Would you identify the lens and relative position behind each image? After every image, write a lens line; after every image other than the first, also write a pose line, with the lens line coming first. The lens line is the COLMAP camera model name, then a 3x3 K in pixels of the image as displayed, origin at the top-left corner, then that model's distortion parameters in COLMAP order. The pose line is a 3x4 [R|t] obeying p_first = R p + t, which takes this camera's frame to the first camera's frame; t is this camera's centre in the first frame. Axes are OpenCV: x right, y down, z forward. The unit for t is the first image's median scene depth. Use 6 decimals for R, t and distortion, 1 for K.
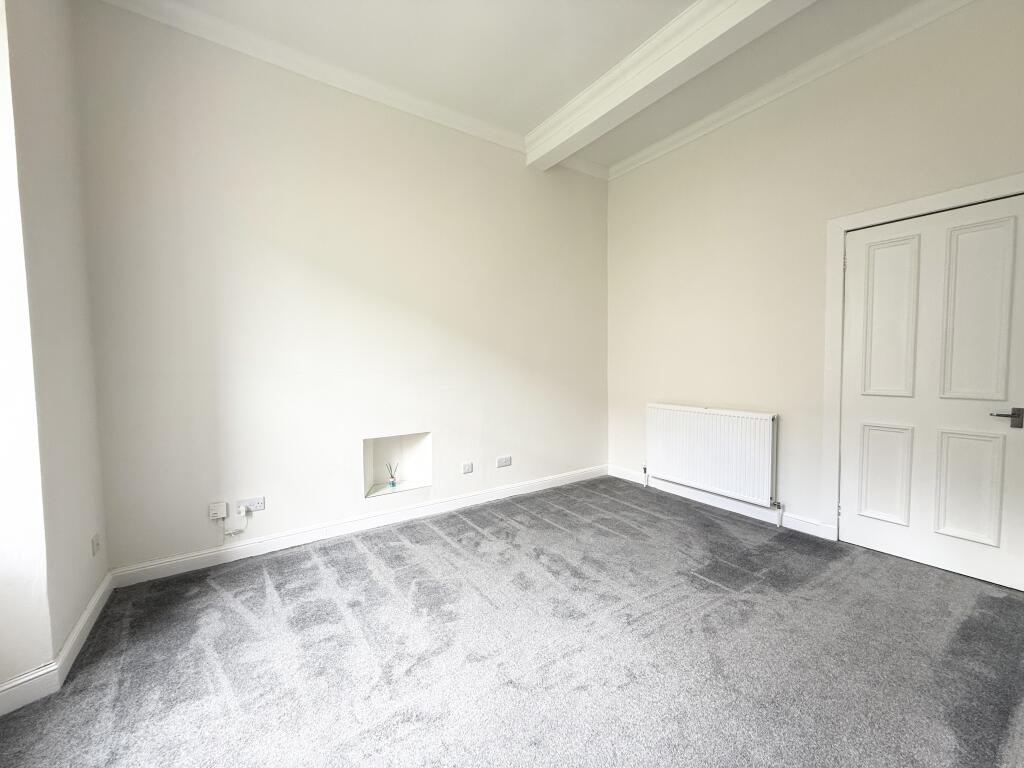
lens RADIAL K [[406.4, 0, 509.5], [0, 406.4, 382.9], [0, 0, 1]] dist [-0.000537, 0.000077]
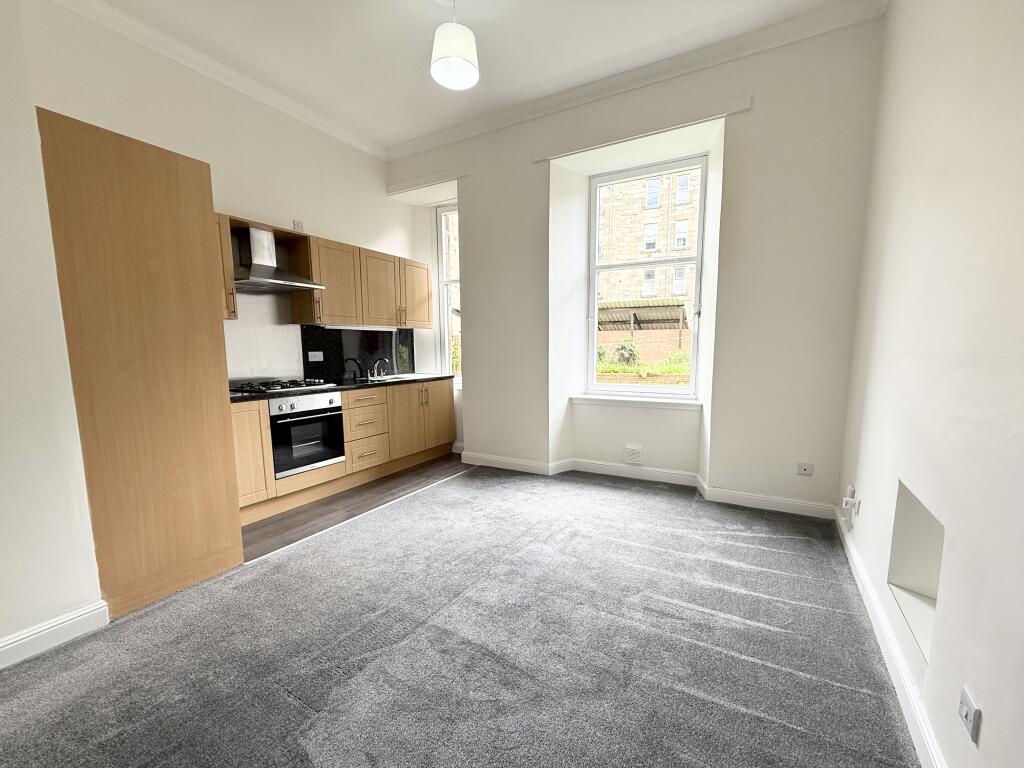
lens RADIAL K [[428.4, 0, 520.7], [0, 428.4, 402.3], [0, 0, 1]] dist [0.000998, 0.000082]
pose [[-0.896442, 0.073979, -0.436942, 0.401090], [-0.008022, 0.983097, 0.182908, -0.073812], [0.443088, 0.167472, -0.880697, 1.527541]]
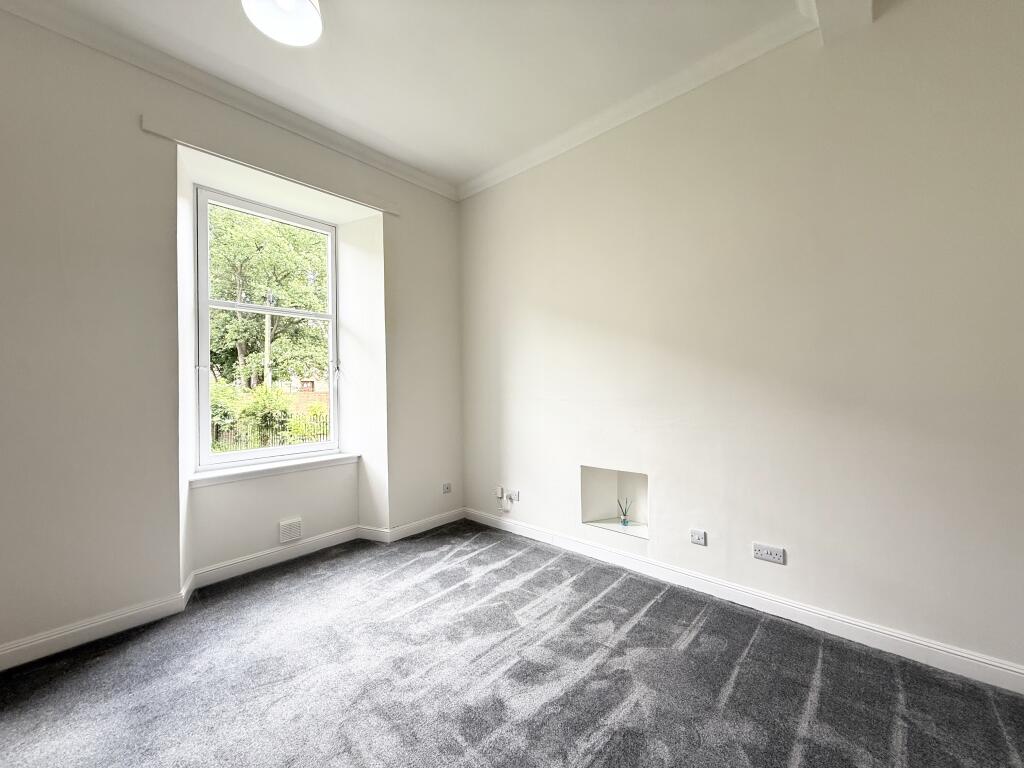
lens RADIAL K [[406.4, 0, 509.5], [0, 406.4, 382.9], [0, 0, 1]] dist [-0.000537, 0.000077]
pose [[0.226491, -0.005414, -0.973998, 0.744365], [-0.035447, 0.999276, -0.013797, -0.062248], [0.973368, 0.037651, 0.226135, 0.699684]]
